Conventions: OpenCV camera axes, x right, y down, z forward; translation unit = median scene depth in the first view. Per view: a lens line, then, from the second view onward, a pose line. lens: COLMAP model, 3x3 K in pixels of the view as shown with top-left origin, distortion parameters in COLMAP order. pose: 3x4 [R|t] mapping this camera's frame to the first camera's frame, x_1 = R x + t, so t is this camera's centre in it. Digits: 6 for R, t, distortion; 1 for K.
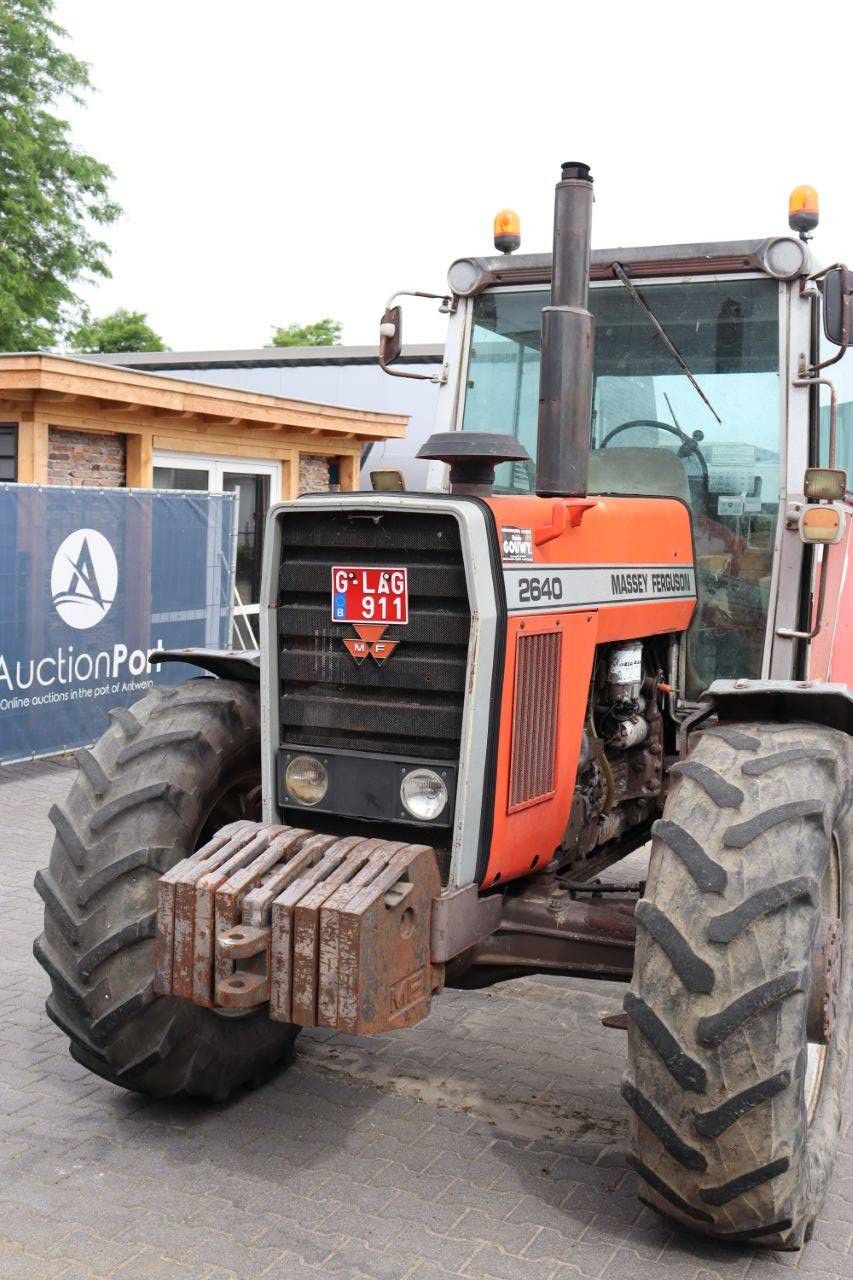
lens RADIAL K [[1361.3, 0, 428.1], [0, 1361.3, 637.0], [0, 0, 1]] dist [-0.017982, 0.000000]
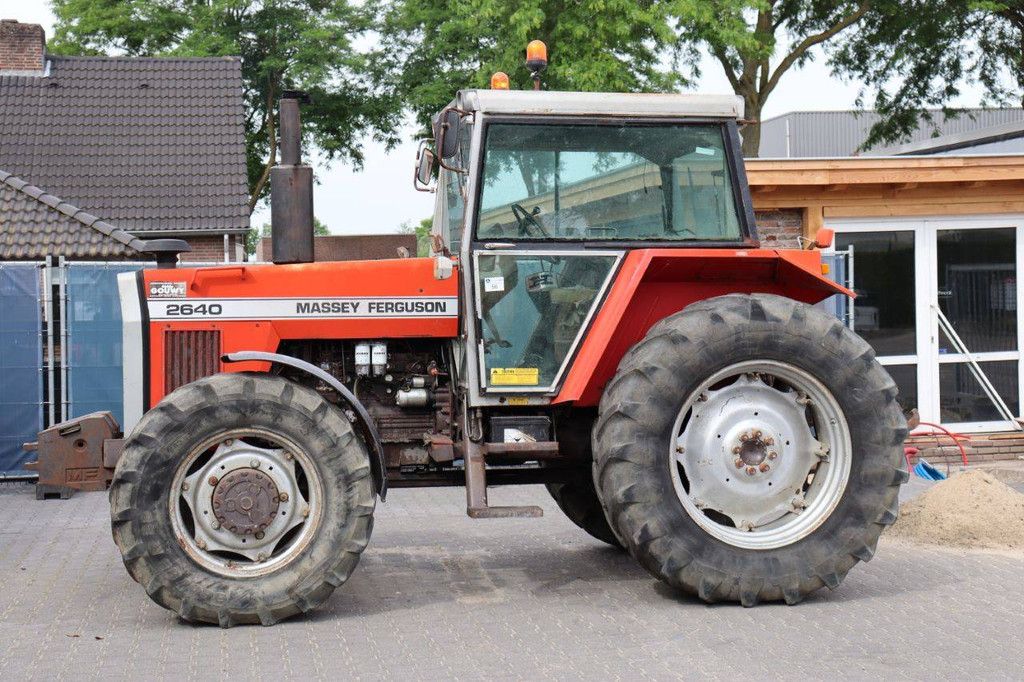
lens RADIAL K [[1532.3, 0, 518.7], [0, 1532.3, 342.5], [0, 0, 1]] dist [0.129754, 0.000000]
pose [[0.583661, -0.013851, -0.811879, 2.117768], [-0.029110, 0.998855, -0.037968, 0.084050], [0.811476, 0.045794, 0.582589, 0.008878]]
